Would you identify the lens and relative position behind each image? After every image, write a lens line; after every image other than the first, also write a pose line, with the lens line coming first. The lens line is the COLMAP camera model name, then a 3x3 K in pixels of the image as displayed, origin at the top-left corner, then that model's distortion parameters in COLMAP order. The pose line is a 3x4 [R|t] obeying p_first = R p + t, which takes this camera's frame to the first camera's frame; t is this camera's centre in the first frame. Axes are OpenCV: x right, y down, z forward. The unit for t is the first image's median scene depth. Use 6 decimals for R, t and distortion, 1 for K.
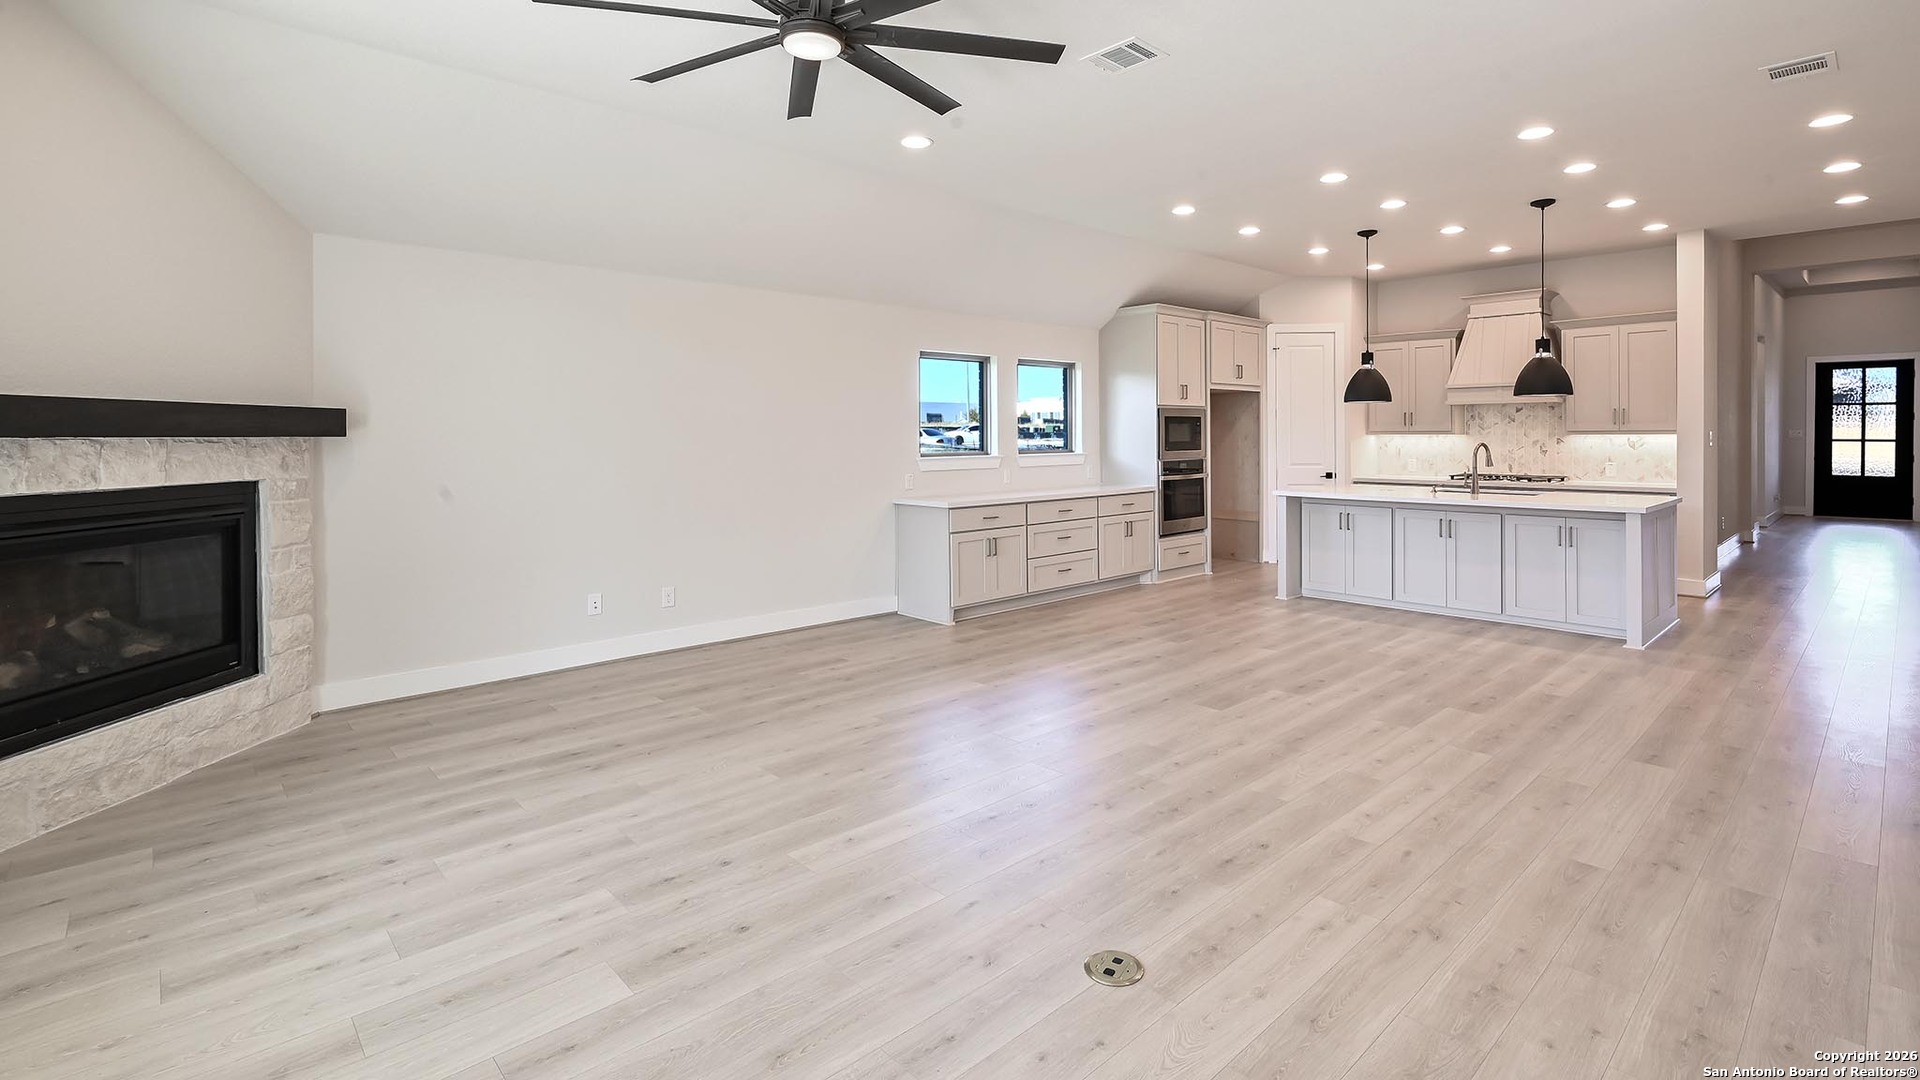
lens RADIAL K [[901.1, 0, 968.4], [0, 901.1, 436.6], [0, 0, 1]] dist [-0.000134, 0.000257]
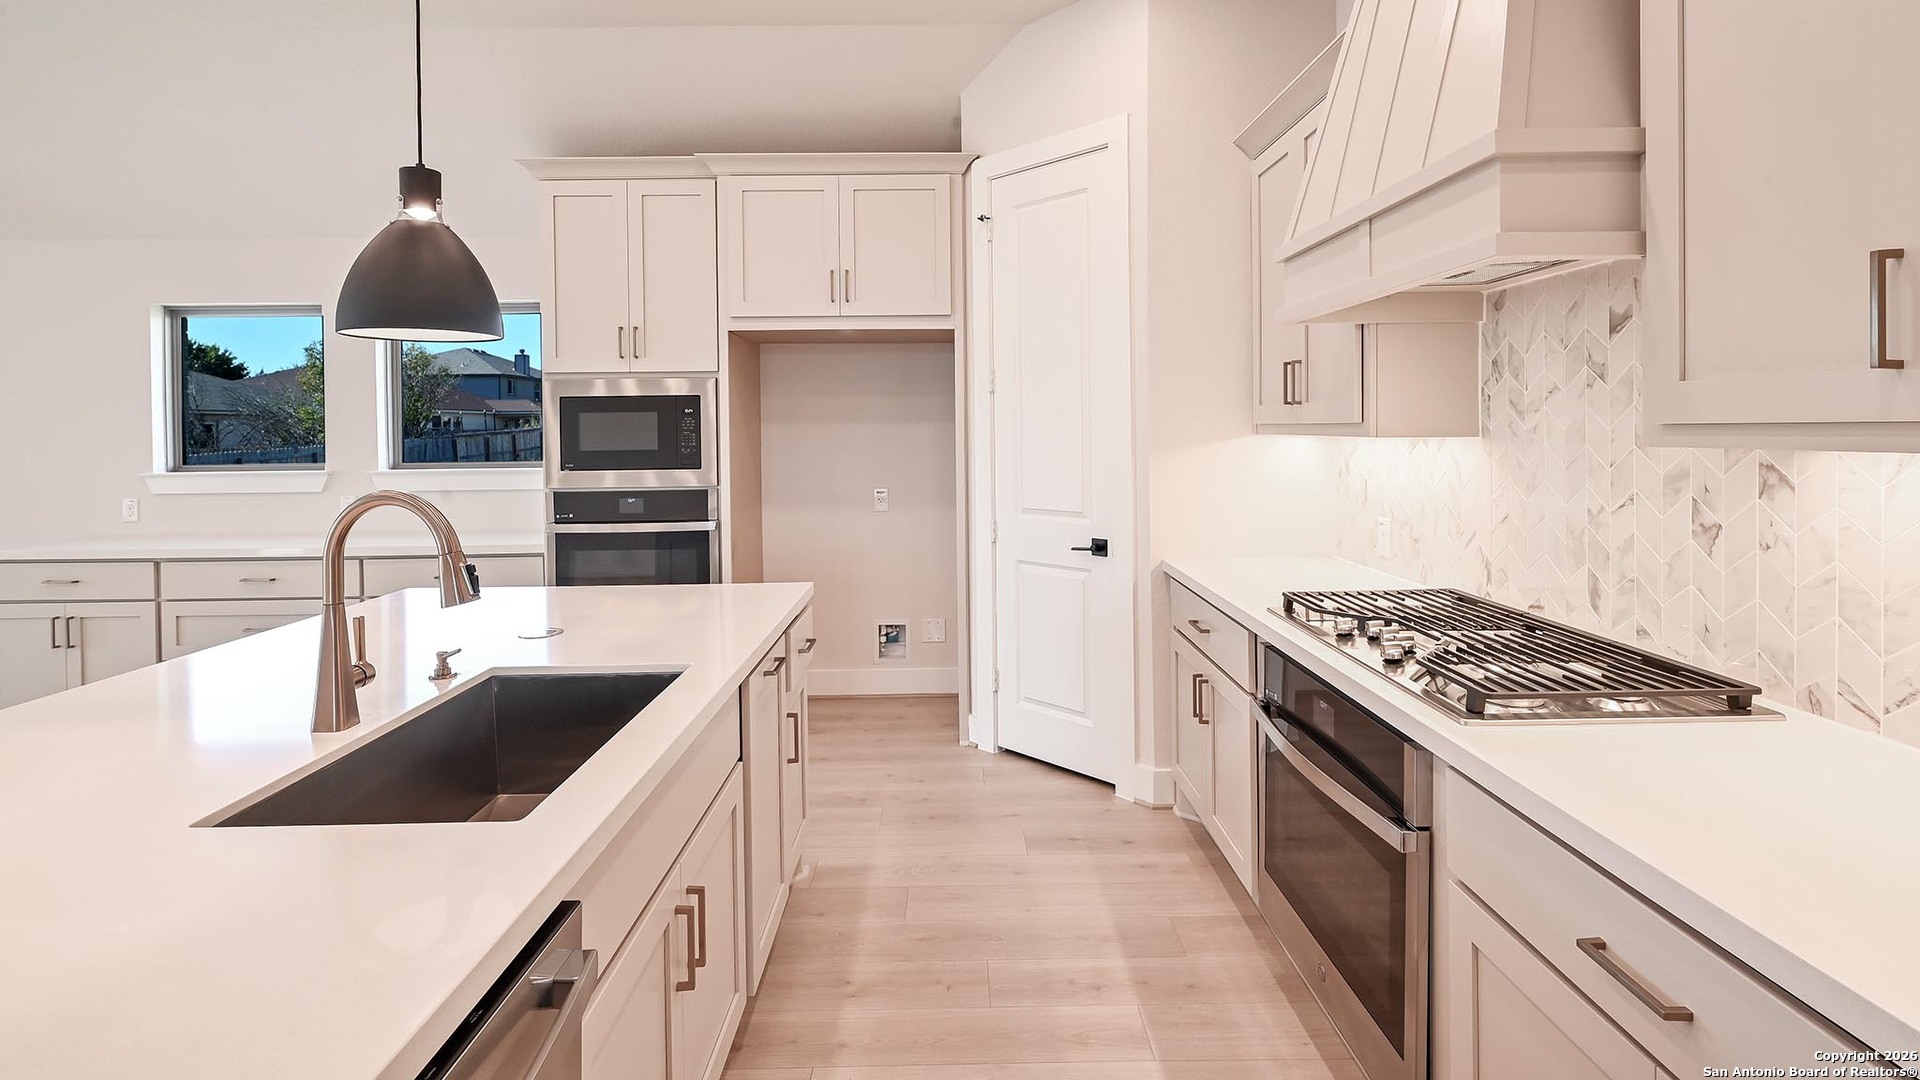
lens RADIAL K [[901.1, 0, 968.4], [0, 901.1, 436.6], [0, 0, 1]] dist [-0.000134, 0.000257]
pose [[0.731870, 0.005597, -0.681421, 0.660218], [0.004322, 0.999908, 0.012854, -0.006476], [0.681430, -0.012352, 0.731779, 0.761973]]
